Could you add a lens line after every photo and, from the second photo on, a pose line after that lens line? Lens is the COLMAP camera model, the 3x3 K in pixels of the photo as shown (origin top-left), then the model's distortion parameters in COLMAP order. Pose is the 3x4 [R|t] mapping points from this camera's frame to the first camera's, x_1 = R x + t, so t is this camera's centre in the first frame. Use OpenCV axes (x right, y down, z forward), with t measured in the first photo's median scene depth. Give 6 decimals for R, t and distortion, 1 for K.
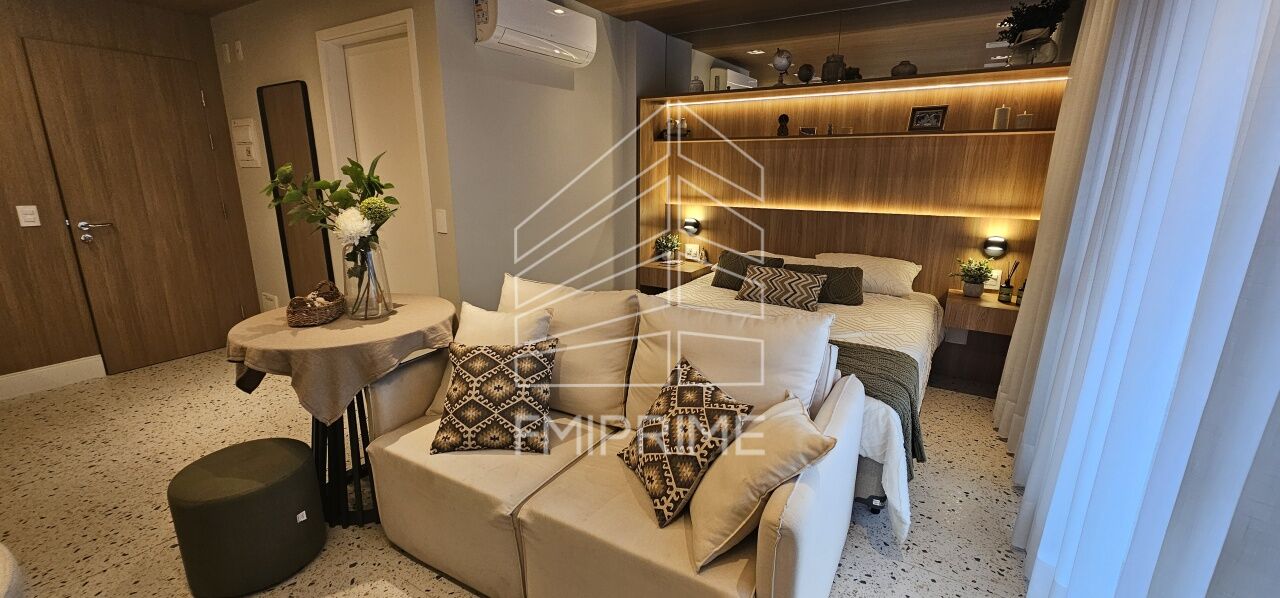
lens RADIAL K [[521.7, 0, 642.0], [0, 521.7, 293.7], [0, 0, 1]] dist [0.000764, -0.000097]
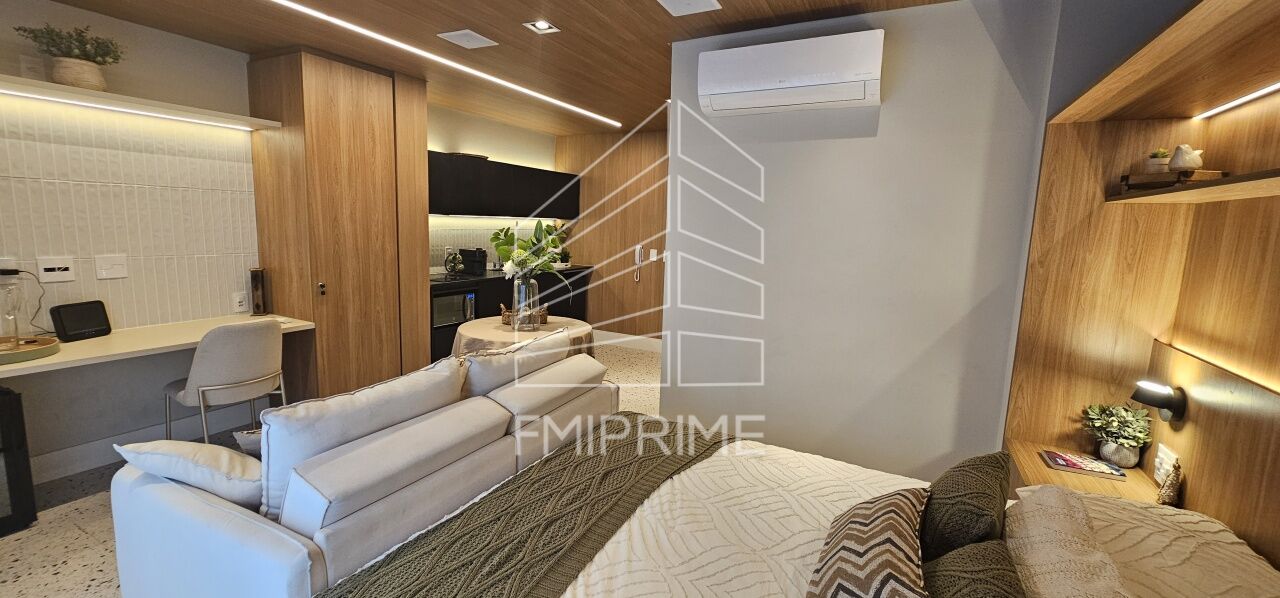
lens RADIAL K [[521.7, 0, 641.3], [0, 521.7, 293.3], [0, 0, 1]] dist [0.000764, -0.000097]
pose [[0.071751, 0.134359, -0.988332, 0.999317], [-0.268795, 0.956831, 0.110563, -0.324509], [0.960521, 0.257725, 0.104769, 1.213867]]
